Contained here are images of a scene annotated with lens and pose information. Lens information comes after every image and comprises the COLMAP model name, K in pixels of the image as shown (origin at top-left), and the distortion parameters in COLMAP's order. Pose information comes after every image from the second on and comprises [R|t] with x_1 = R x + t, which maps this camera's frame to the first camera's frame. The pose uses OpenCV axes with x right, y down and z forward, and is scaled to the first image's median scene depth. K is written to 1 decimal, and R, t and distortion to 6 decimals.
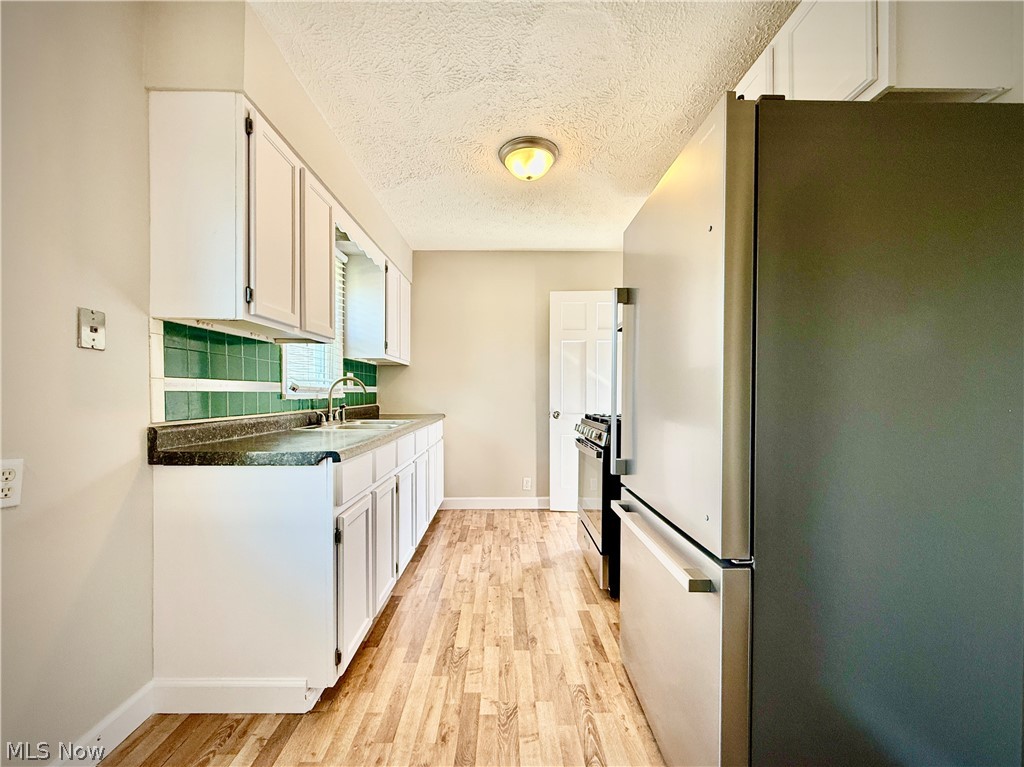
lens RADIAL K [[411.8, 0, 511.1], [0, 411.8, 390.8], [0, 0, 1]] dist [-0.001397, 0.000538]
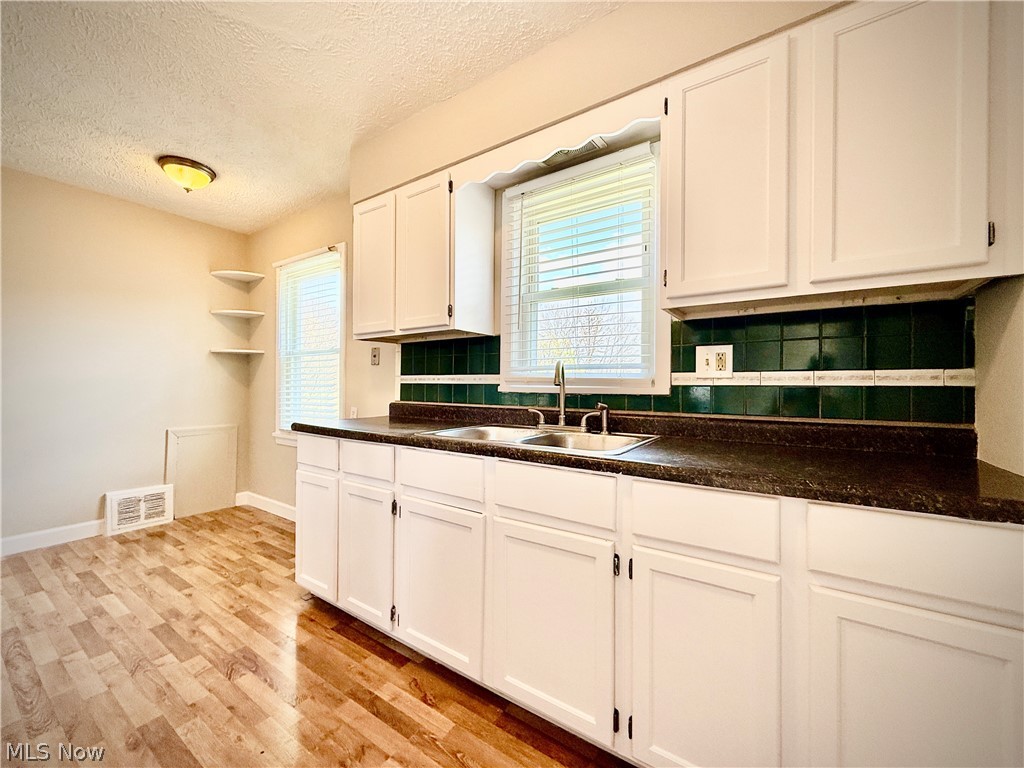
lens RADIAL K [[411.8, 0, 512.6], [0, 411.8, 387.4], [0, 0, 1]] dist [-0.001397, 0.000538]
pose [[-0.573624, -0.005149, -0.819103, 0.285421], [-0.004975, 0.999984, -0.002802, 0.017460], [0.819104, 0.002467, -0.573640, 2.123235]]
